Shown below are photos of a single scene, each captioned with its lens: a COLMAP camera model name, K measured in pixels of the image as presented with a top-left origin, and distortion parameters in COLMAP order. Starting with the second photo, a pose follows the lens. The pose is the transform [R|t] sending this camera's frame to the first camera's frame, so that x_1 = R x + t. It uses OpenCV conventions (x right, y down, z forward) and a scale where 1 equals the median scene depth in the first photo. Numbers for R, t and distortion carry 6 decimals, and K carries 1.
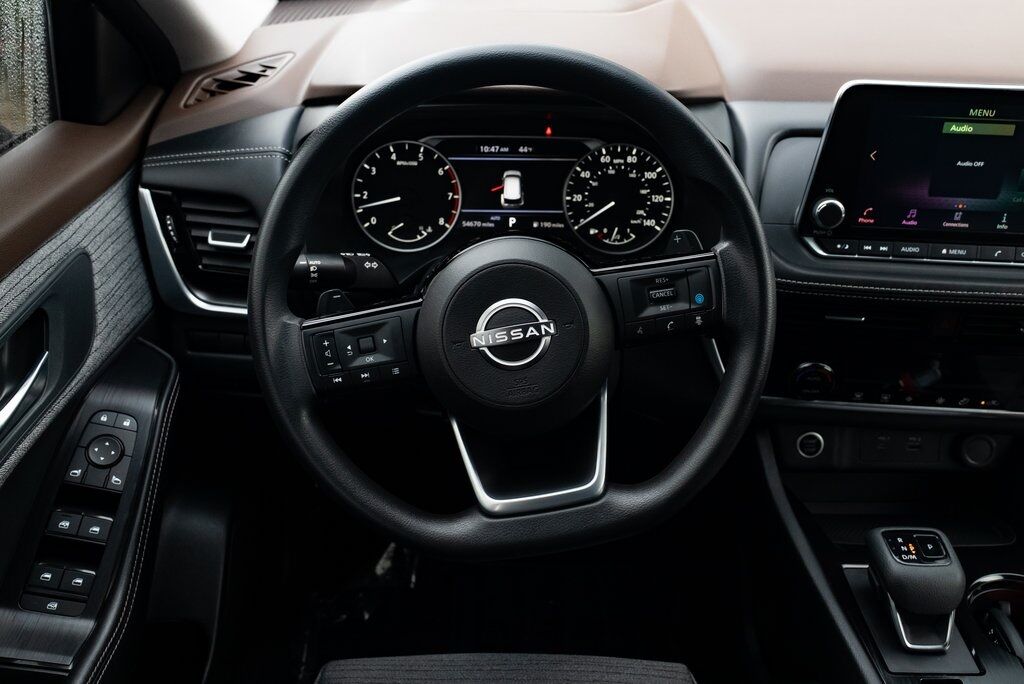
lens RADIAL K [[918.1, 0, 509.2], [0, 918.1, 336.8], [0, 0, 1]] dist [-0.006241, 0.007815]
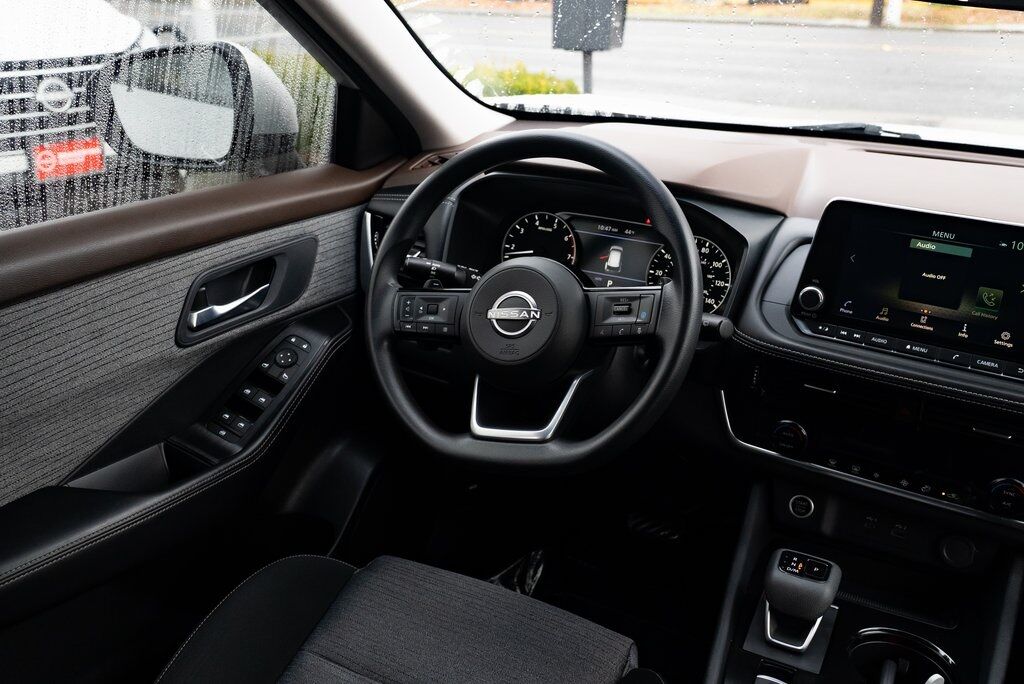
lens RADIAL K [[918.1, 0, 509.2], [0, 918.1, 336.8], [0, 0, 1]] dist [-0.006241, 0.007815]
pose [[0.898051, 0.186988, -0.398170, 0.421306], [-0.257673, 0.957223, -0.131639, 0.162036], [0.356522, 0.220817, 0.907817, -0.236680]]
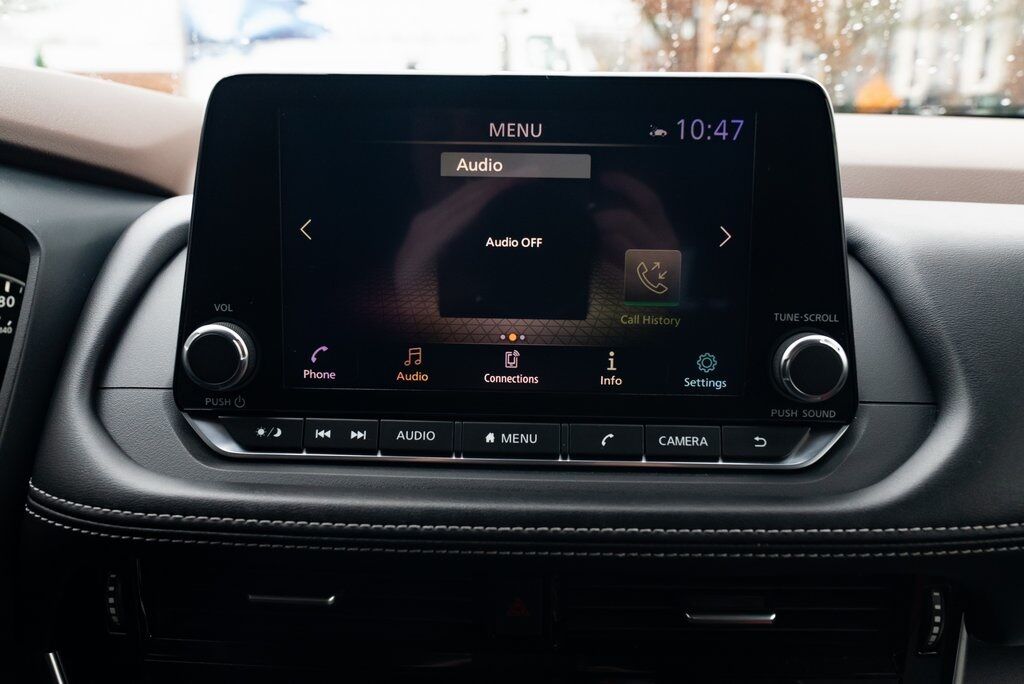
lens RADIAL K [[887.1, 0, 512.0], [0, 887.1, 342.0], [0, 0, 1]] dist [-0.002052, -0.001514]
pose [[0.998784, -0.011623, 0.047920, 0.407380], [0.026100, 0.949138, -0.313776, -0.001308], [-0.041835, 0.314645, 0.948287, 0.503839]]
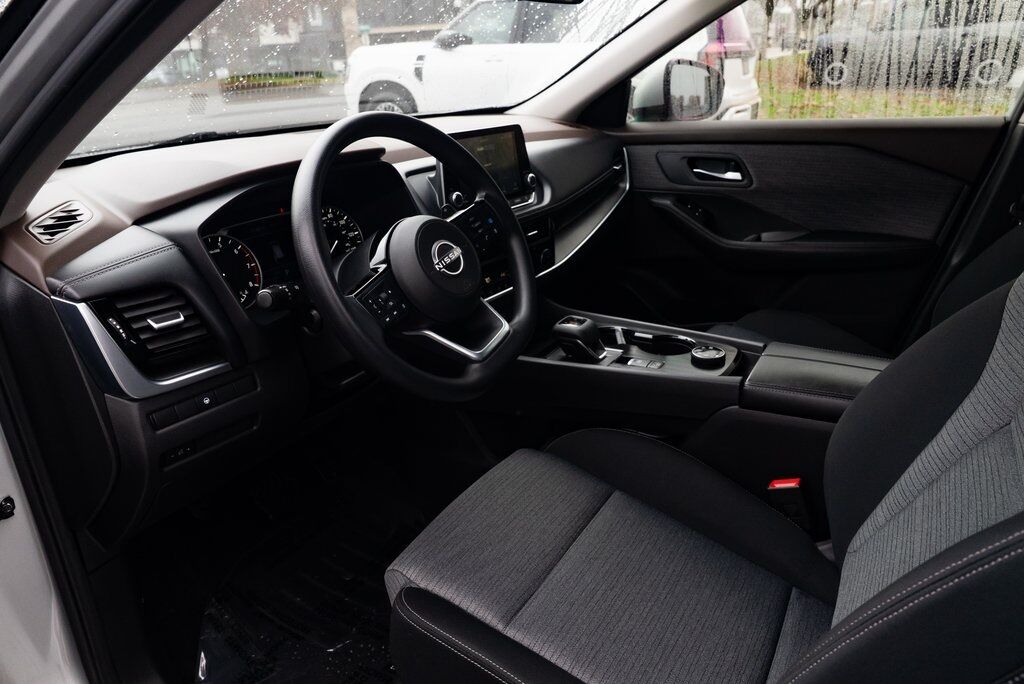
lens RADIAL K [[695.0, 0, 512.0], [0, 695.0, 342.0], [0, 0, 1]] dist [-0.038840, 0.026027]
pose [[0.502846, -0.342172, 0.793766, -0.747415], [0.495415, 0.866601, 0.059727, 0.084848], [-0.708315, 0.363210, 0.605284, 0.117535]]
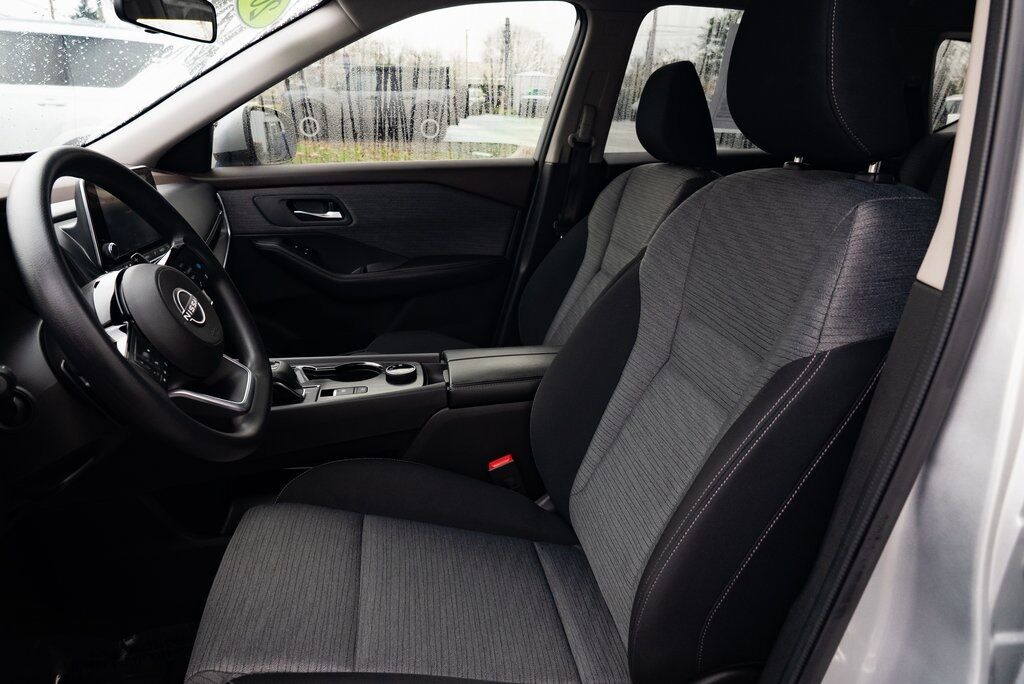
lens RADIAL K [[695.0, 0, 512.0], [0, 695.0, 342.0], [0, 0, 1]] dist [-0.038840, 0.026027]
pose [[-0.178829, -0.316463, 0.931596, -0.876643], [0.517507, 0.775043, 0.362622, -0.074122], [-0.836784, 0.546955, 0.025171, 0.389629]]
